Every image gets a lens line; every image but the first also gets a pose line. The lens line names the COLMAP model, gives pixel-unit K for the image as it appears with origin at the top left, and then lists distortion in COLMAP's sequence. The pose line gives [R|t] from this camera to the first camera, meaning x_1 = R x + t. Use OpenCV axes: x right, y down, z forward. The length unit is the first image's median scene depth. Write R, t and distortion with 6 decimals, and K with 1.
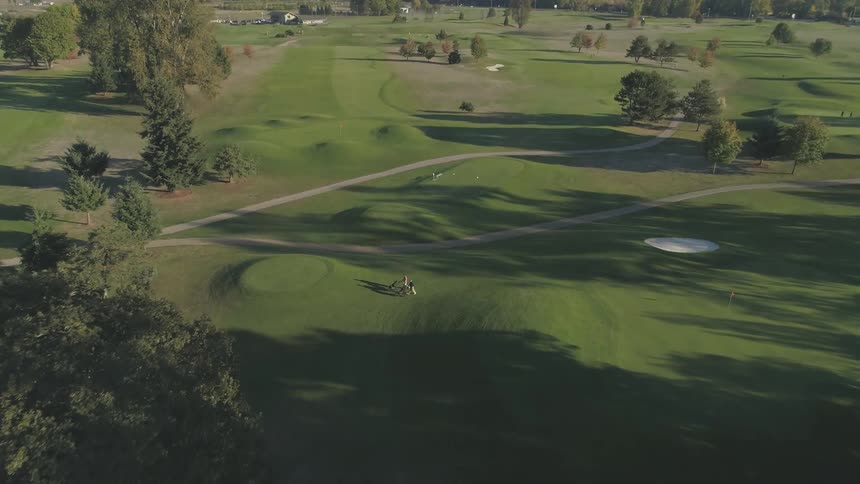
lens RADIAL K [[615.3, 0, 431.1], [0, 615.3, 243.1], [0, 0, 1]] dist [0.000574, 0.000833]
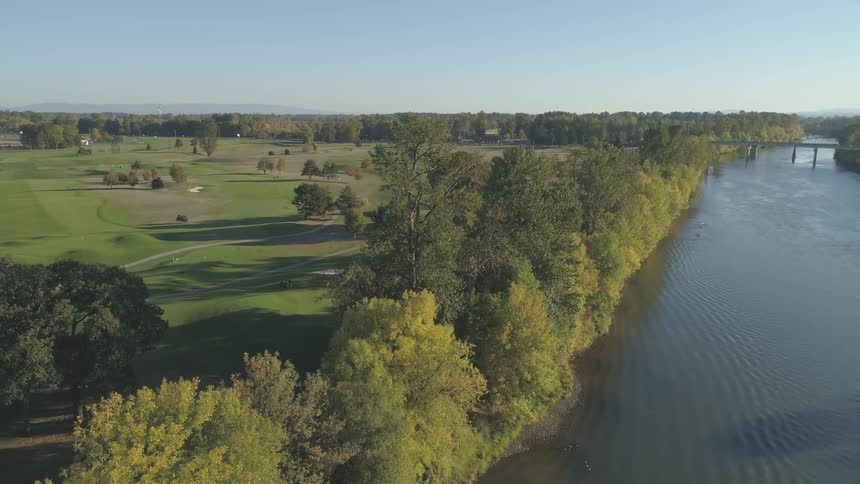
lens RADIAL K [[615.3, 0, 431.0], [0, 615.3, 241.0], [0, 0, 1]] dist [0.000574, 0.000833]
pose [[0.883673, -0.099366, 0.457438, -0.047660], [0.184498, 0.972039, -0.145261, 0.068576], [-0.430213, 0.212759, 0.877297, -0.220522]]
